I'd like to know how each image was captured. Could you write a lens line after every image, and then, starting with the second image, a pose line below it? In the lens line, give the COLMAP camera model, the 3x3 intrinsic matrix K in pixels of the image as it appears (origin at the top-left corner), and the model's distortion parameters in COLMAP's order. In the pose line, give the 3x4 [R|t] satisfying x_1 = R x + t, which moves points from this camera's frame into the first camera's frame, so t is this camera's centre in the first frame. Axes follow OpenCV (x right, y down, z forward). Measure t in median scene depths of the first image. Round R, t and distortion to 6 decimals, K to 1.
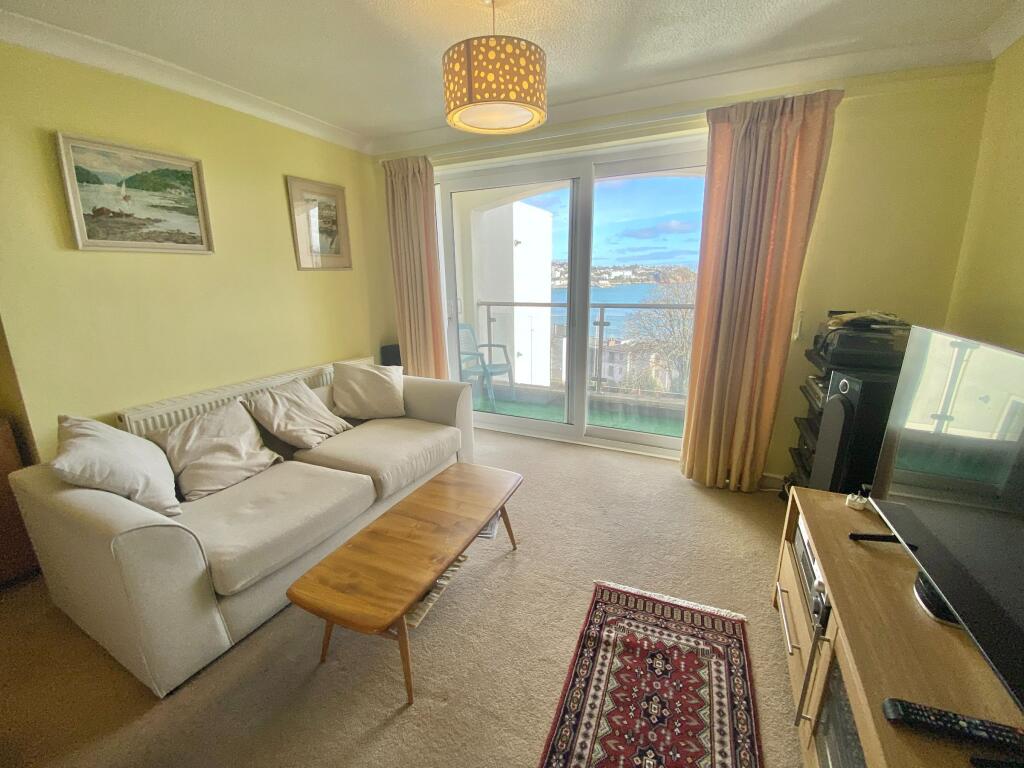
lens RADIAL K [[411.2, 0, 490.0], [0, 411.2, 387.2], [0, 0, 1]] dist [-0.013653, -0.007694]
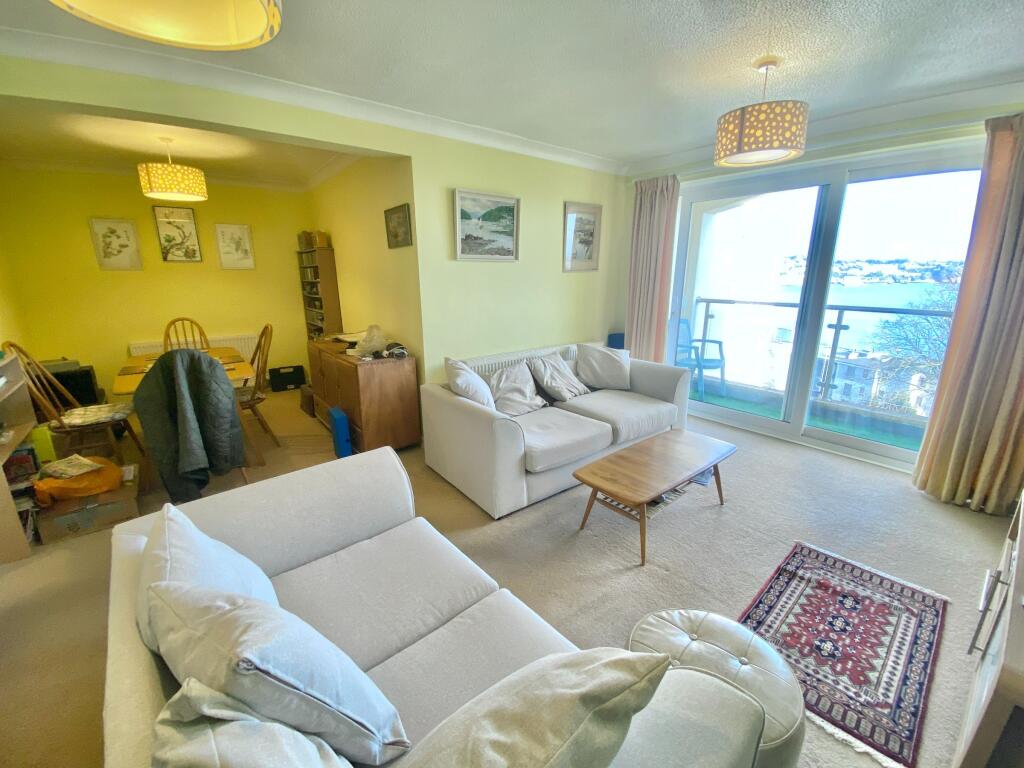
lens RADIAL K [[411.2, 0, 490.4], [0, 411.2, 389.7], [0, 0, 1]] dist [-0.013653, -0.007694]
pose [[0.900914, 0.122725, -0.416284, -0.097549], [-0.113858, 0.992424, 0.046167, 0.080665], [0.418796, 0.005805, 0.908062, -0.405768]]
